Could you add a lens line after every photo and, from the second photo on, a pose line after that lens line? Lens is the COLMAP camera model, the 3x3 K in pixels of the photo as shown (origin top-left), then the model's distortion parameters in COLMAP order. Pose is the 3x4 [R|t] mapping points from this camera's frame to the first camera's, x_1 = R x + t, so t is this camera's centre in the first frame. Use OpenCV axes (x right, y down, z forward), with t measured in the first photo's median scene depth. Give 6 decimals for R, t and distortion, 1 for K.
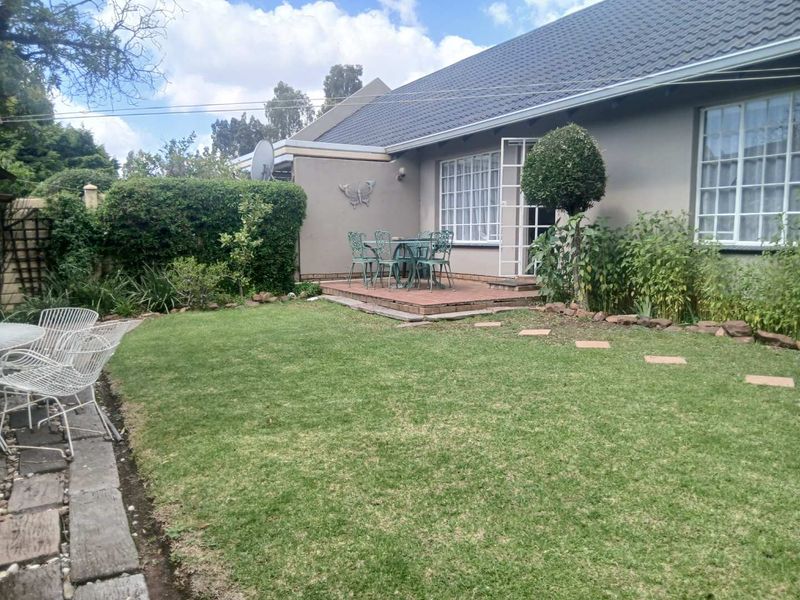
lens RADIAL K [[603.7, 0, 402.3], [0, 603.7, 304.2], [0, 0, 1]] dist [0.076701, -0.075476]
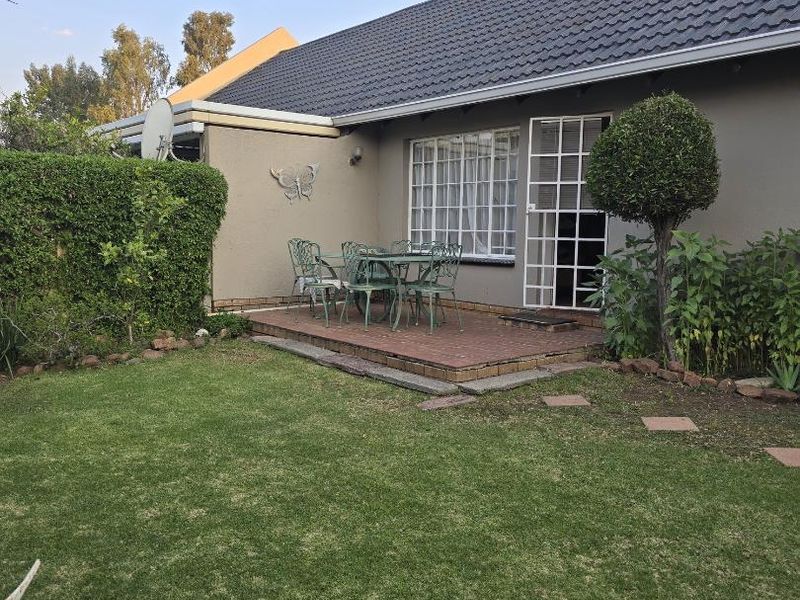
lens RADIAL K [[736.8, 0, 398.4], [0, 736.8, 294.4], [0, 0, 1]] dist [0.064120, -0.051103]
pose [[0.988221, 0.003968, 0.152982, -0.101996], [-0.000339, 0.999718, -0.023740, -0.040269], [-0.153033, 0.023408, 0.987944, 0.175723]]
